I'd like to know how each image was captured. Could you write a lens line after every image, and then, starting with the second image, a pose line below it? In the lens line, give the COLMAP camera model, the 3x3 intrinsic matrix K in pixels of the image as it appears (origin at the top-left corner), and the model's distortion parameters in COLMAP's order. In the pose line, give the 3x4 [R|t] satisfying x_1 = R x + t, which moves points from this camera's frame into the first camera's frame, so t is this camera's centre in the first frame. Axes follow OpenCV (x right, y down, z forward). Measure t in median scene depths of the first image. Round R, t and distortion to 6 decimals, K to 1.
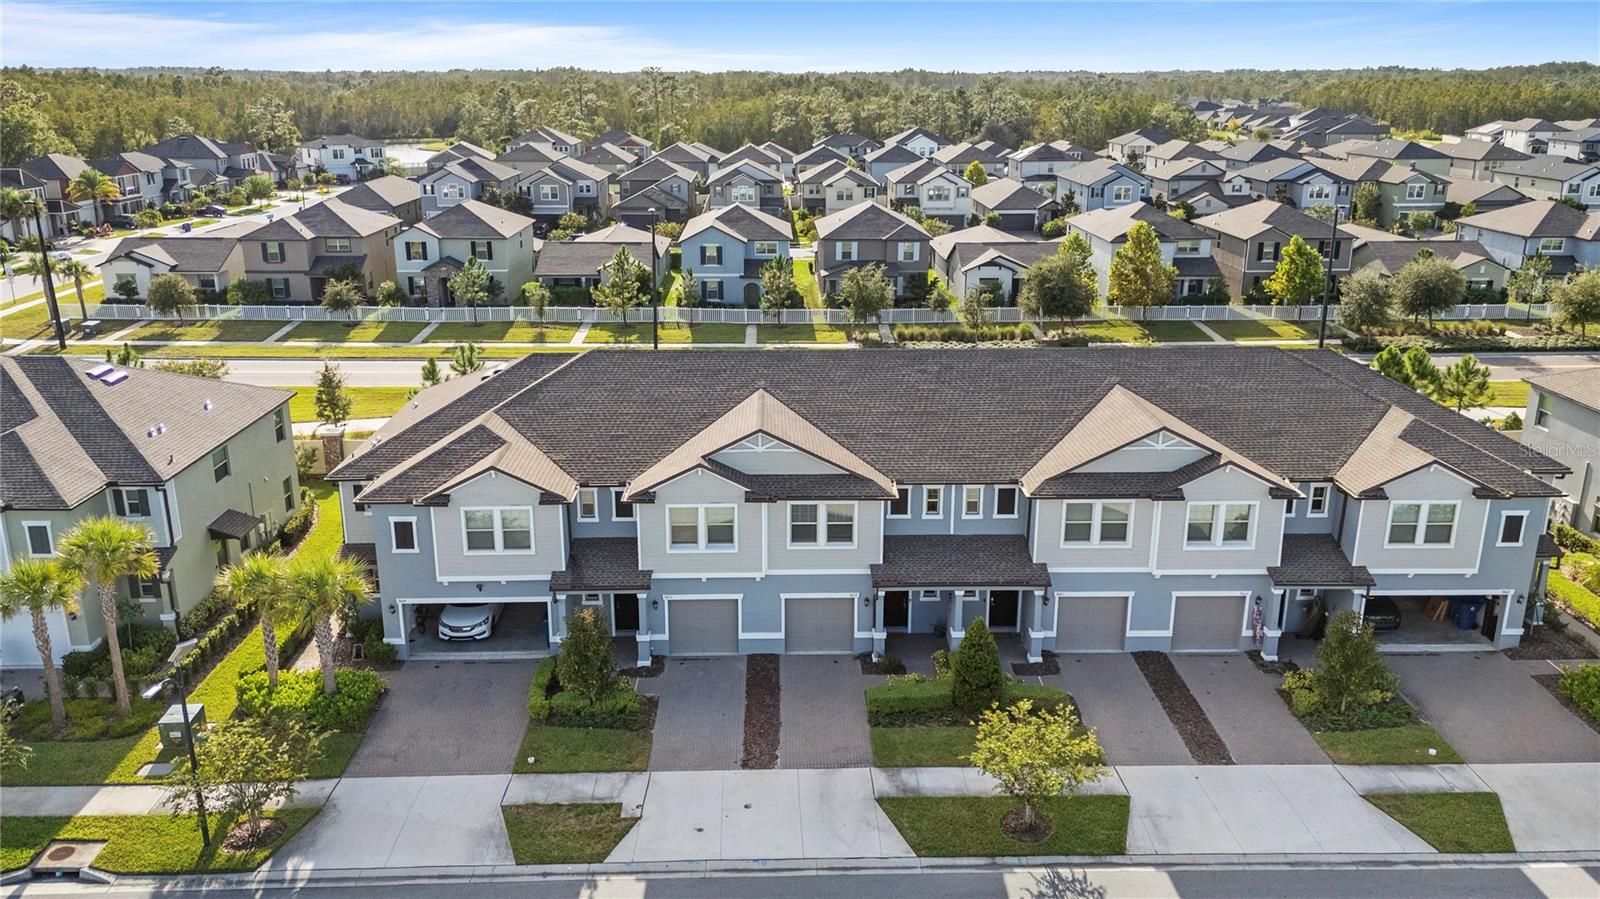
lens RADIAL K [[1207.2, 0, 798.0], [0, 1207.2, 448.4], [0, 0, 1]] dist [0.077848, -0.077927]
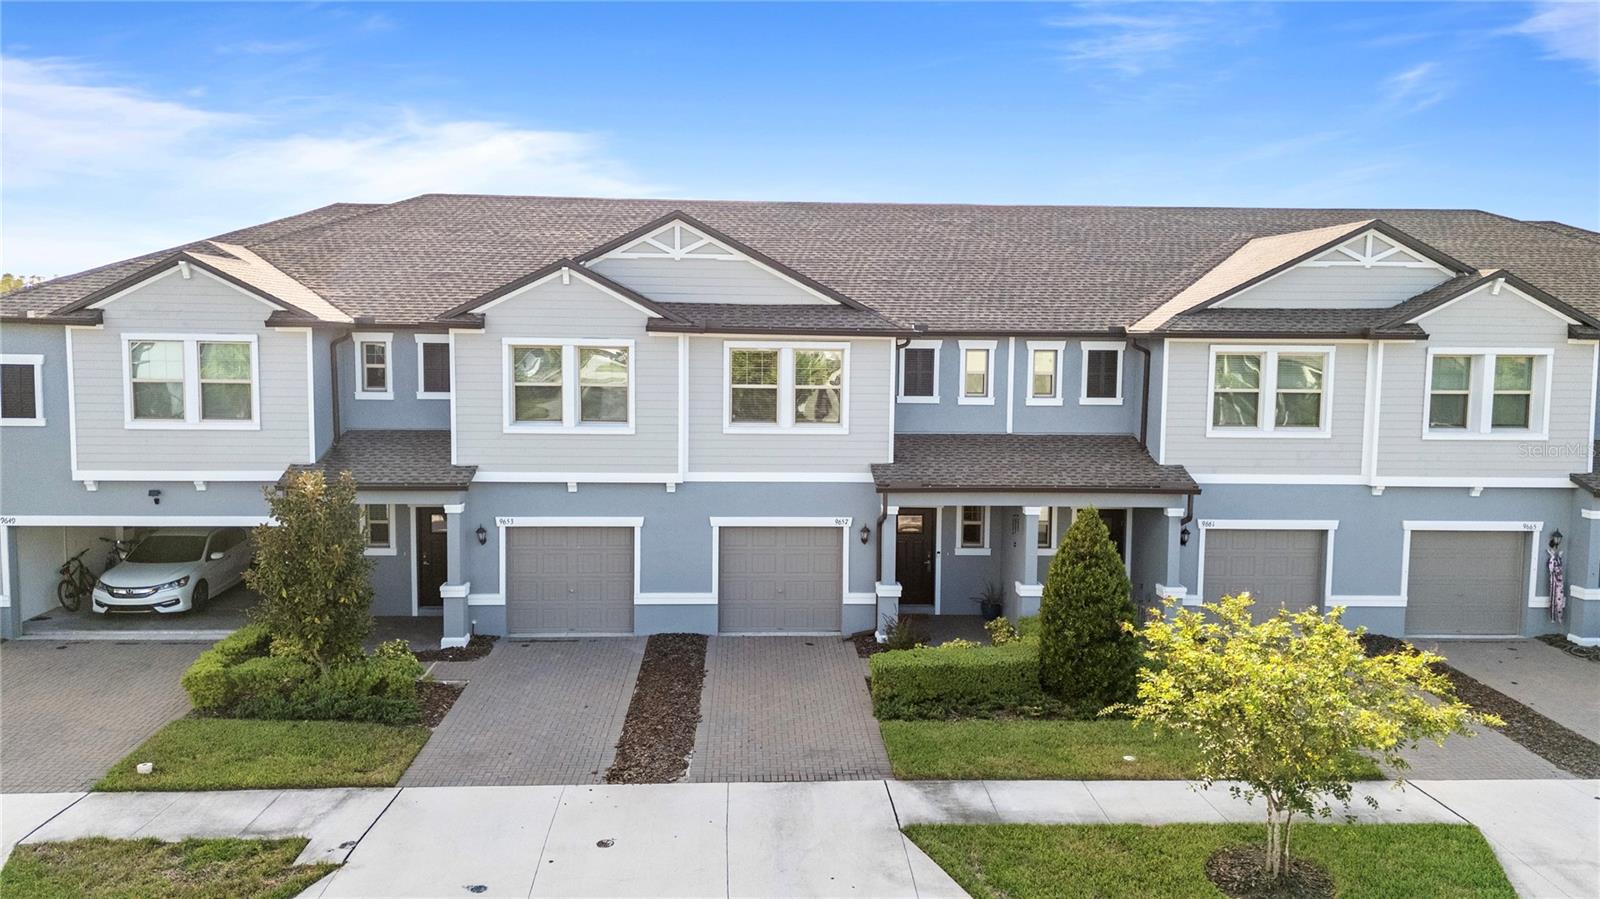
lens RADIAL K [[1176.8, 0, 798.3], [0, 1176.8, 450.0], [0, 0, 1]] dist [0.034753, -0.004371]
pose [[0.999706, 0.007761, 0.022990, 0.013358], [-0.002838, 0.978366, -0.206863, 0.205533], [-0.024098, 0.206737, 0.978100, 0.472177]]
